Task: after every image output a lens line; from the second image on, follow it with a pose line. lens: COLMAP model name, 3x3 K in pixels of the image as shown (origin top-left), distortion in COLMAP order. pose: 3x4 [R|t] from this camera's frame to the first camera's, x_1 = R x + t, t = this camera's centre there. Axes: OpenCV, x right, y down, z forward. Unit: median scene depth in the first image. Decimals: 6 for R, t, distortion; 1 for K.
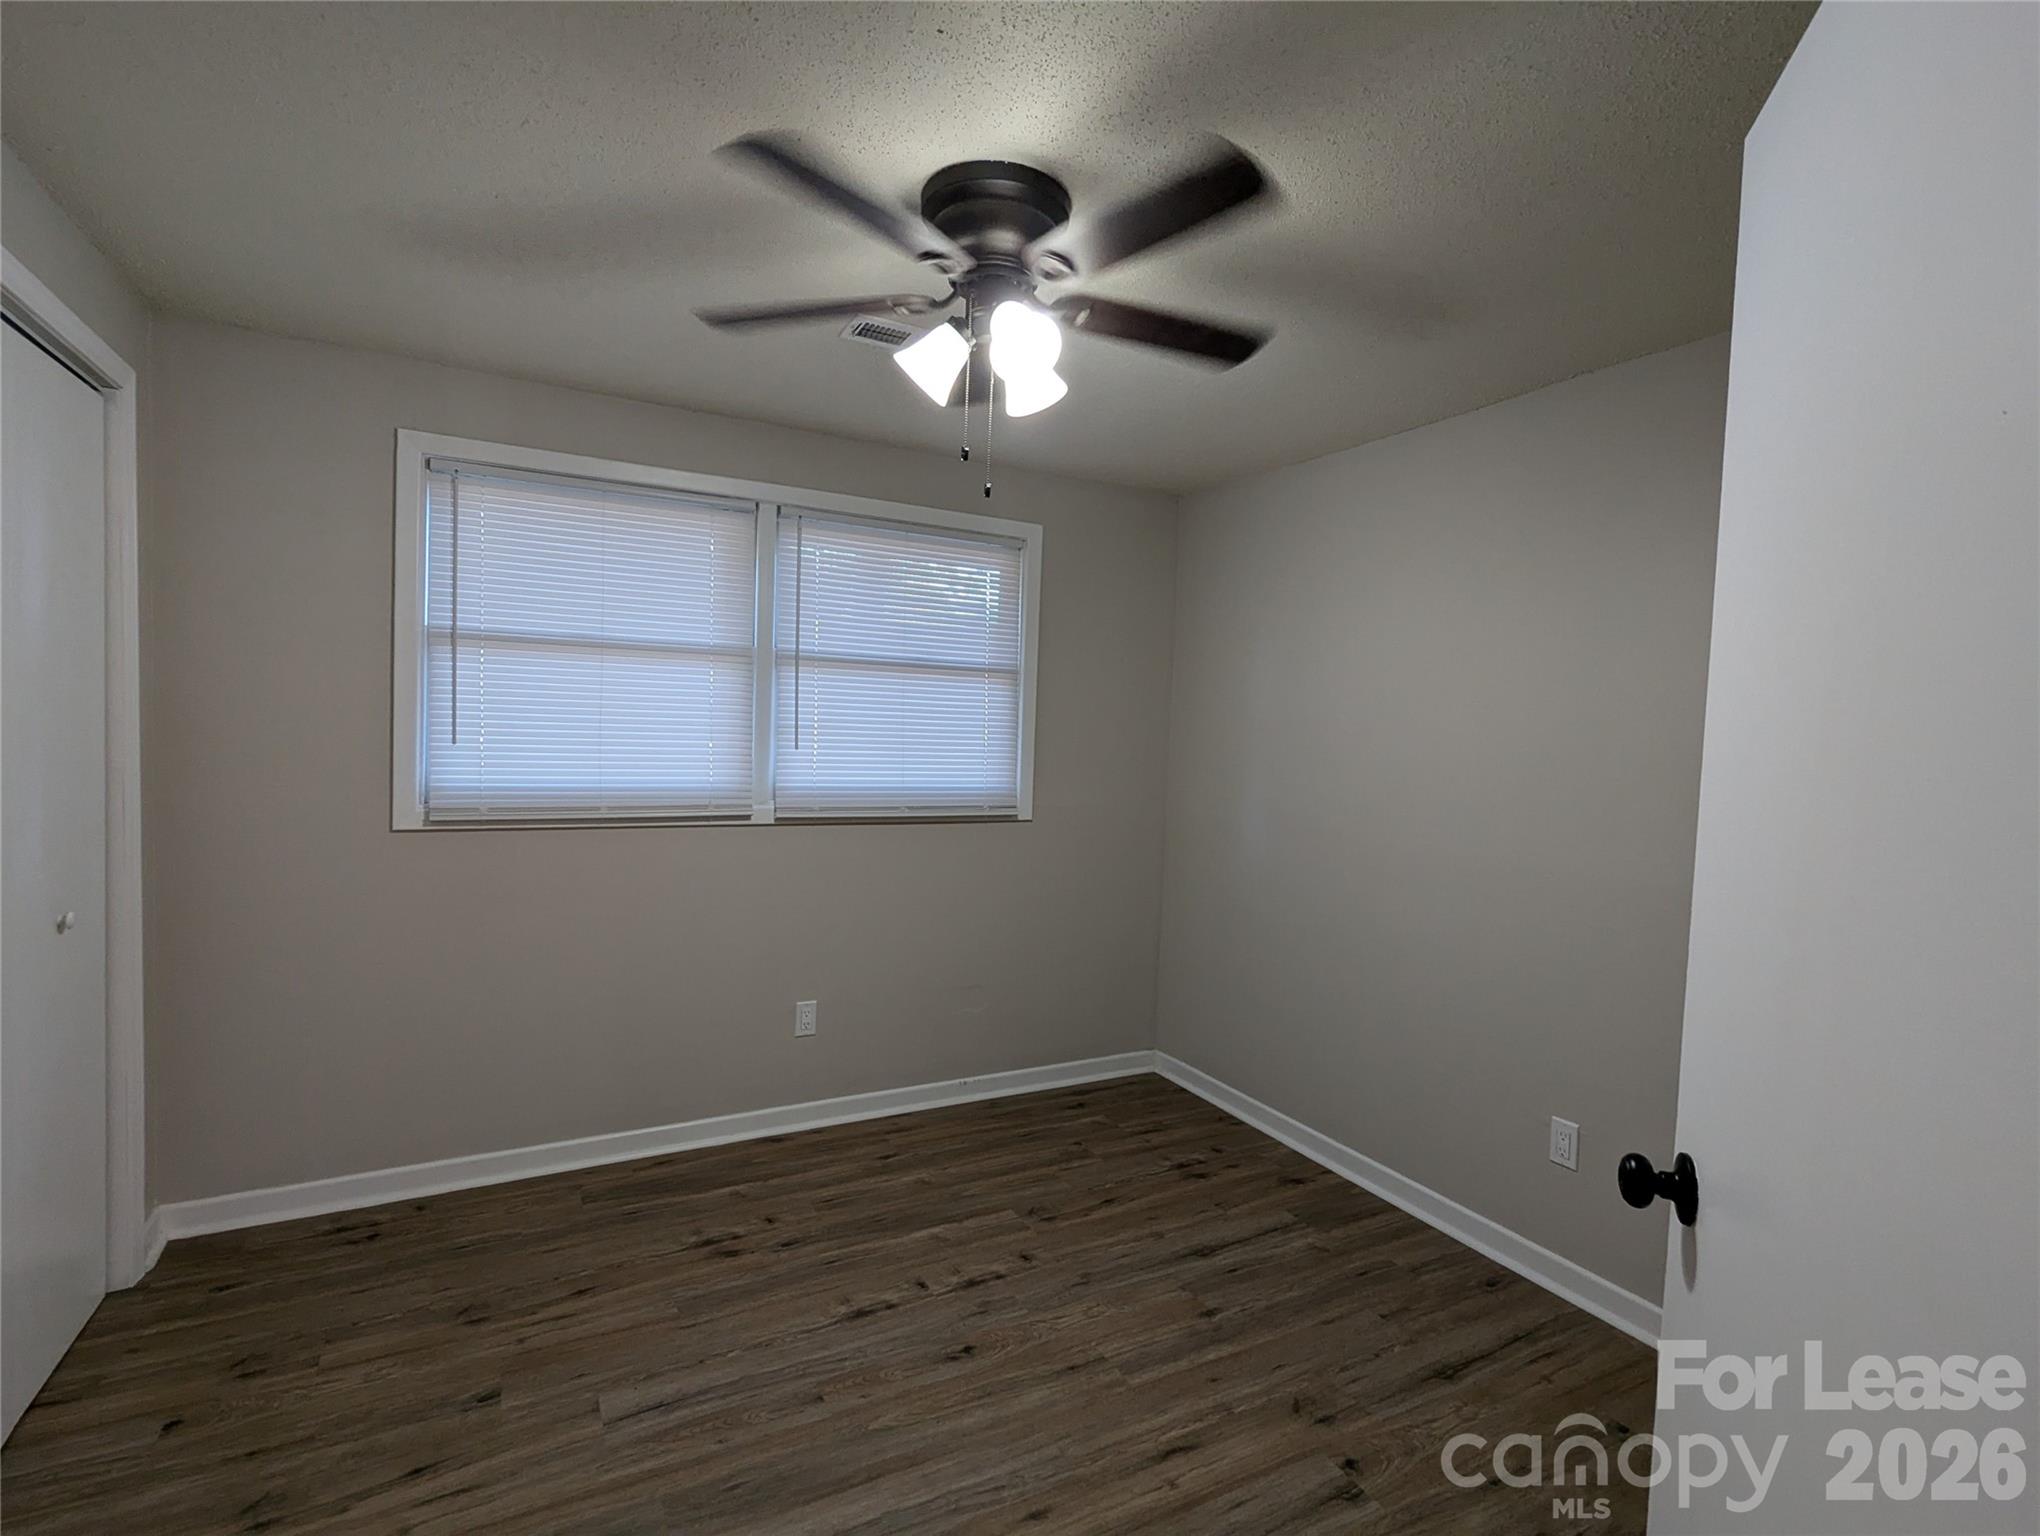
lens RADIAL K [[969.3, 0, 1014.2], [0, 969.3, 769.0], [0, 0, 1]] dist [-0.003013, 0.001118]
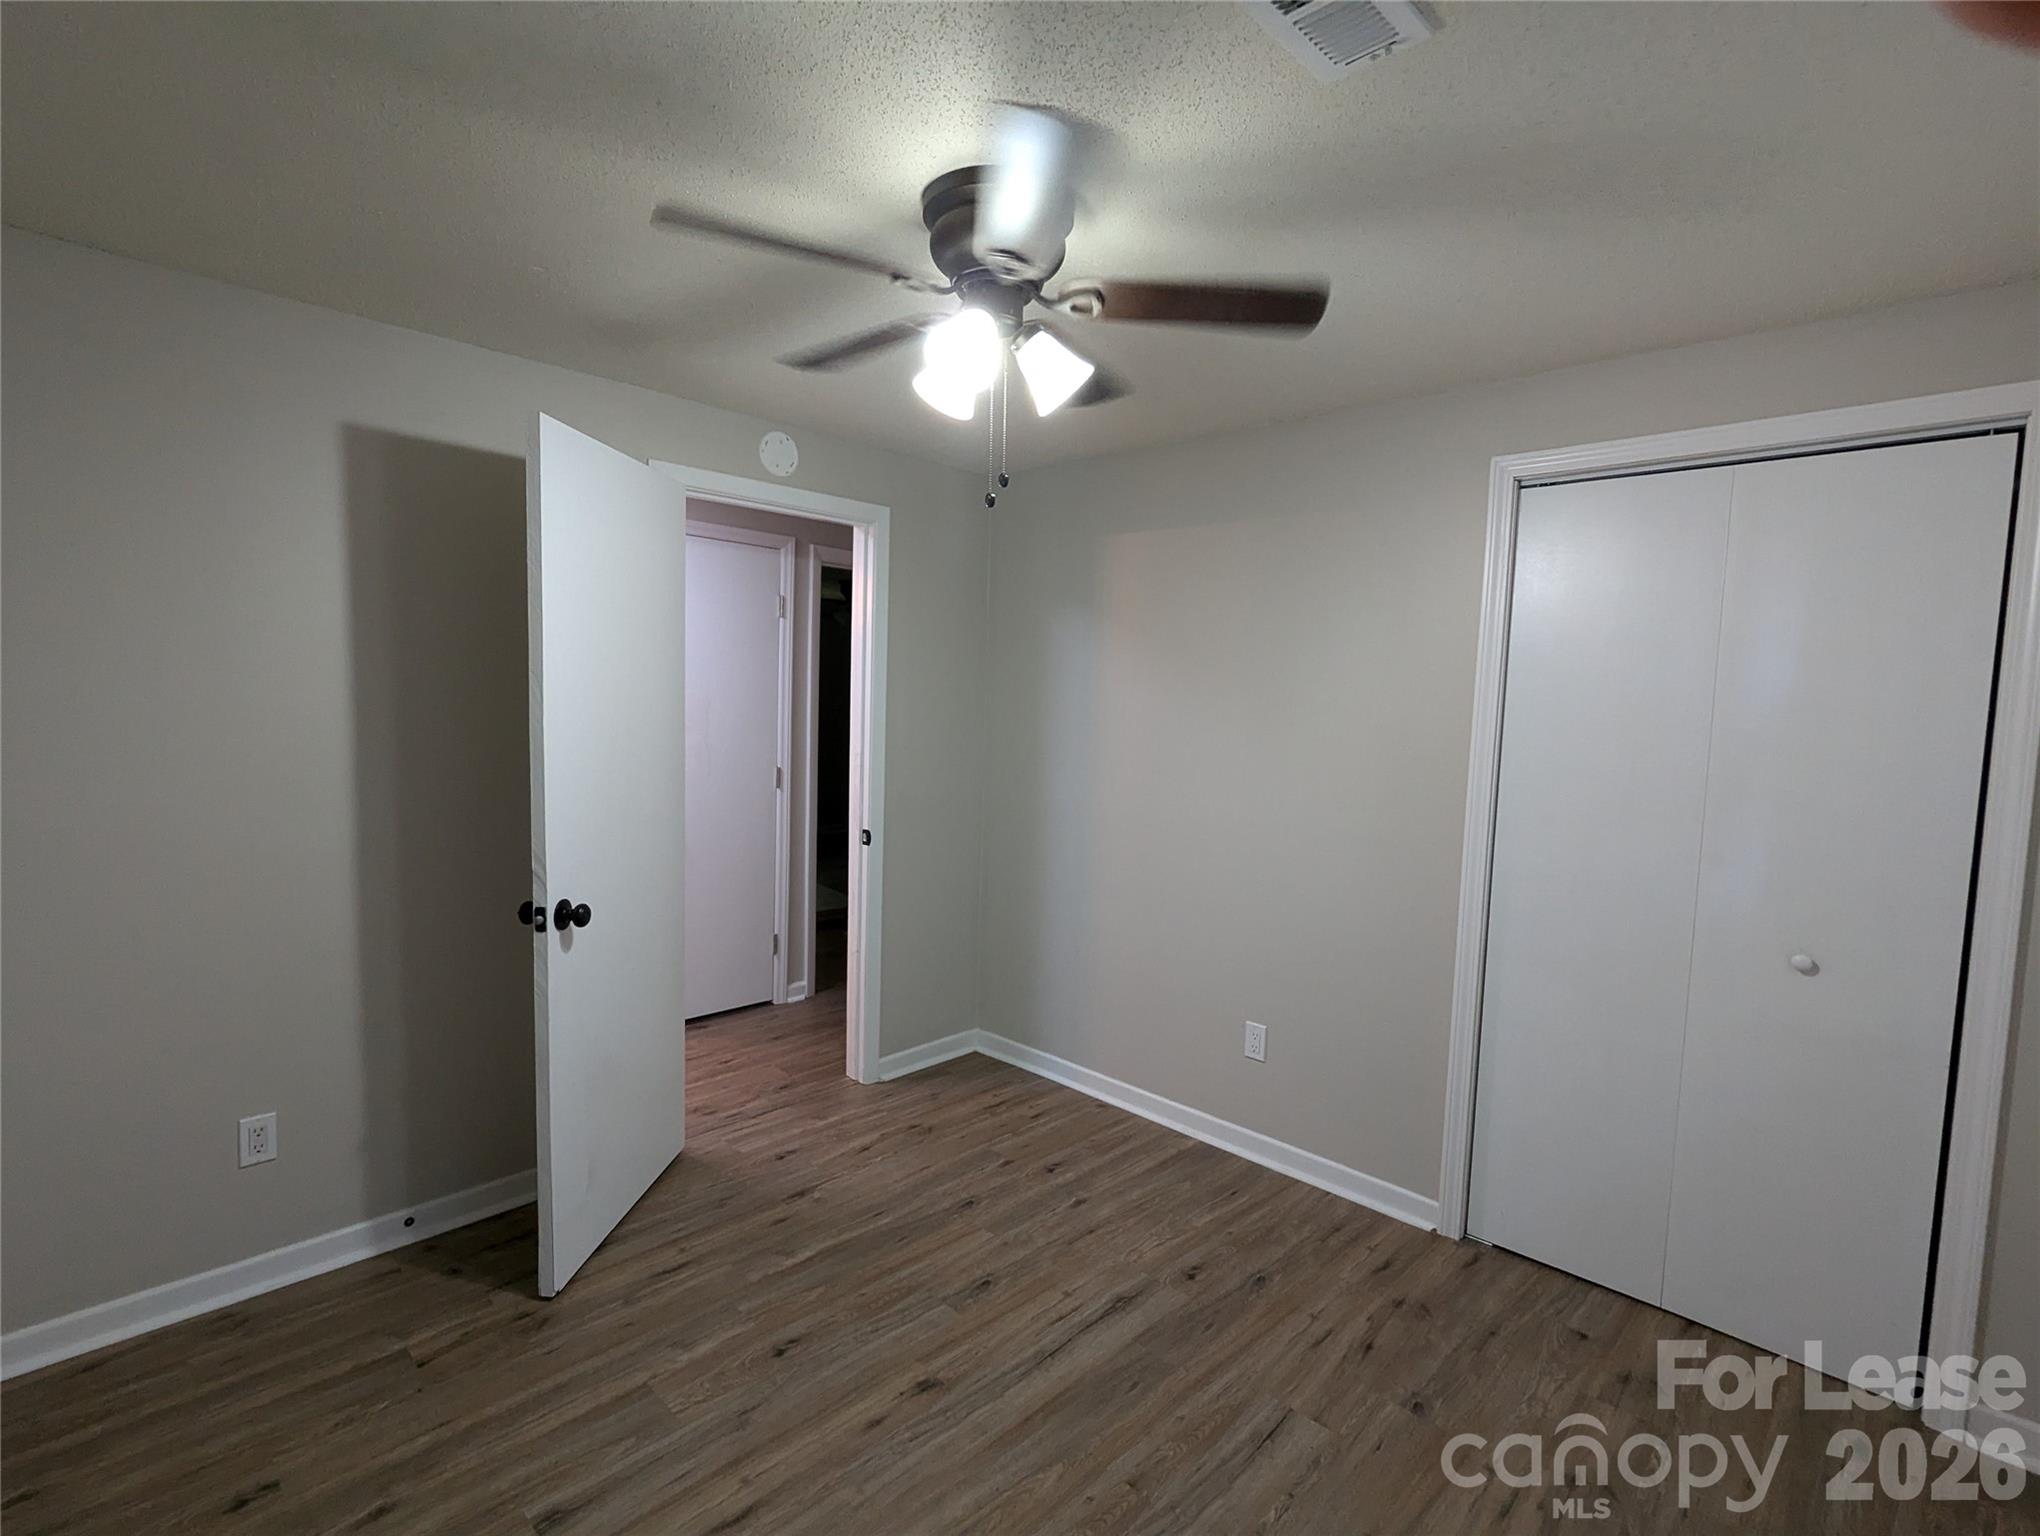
lens RADIAL K [[969.3, 0, 1014.2], [0, 969.3, 769.0], [0, 0, 1]] dist [-0.003013, 0.001118]
pose [[-0.953594, -0.045236, -0.297678, 0.227770], [-0.079849, 0.991245, 0.105159, -0.115247], [0.290315, 0.124048, -0.948857, 1.920864]]
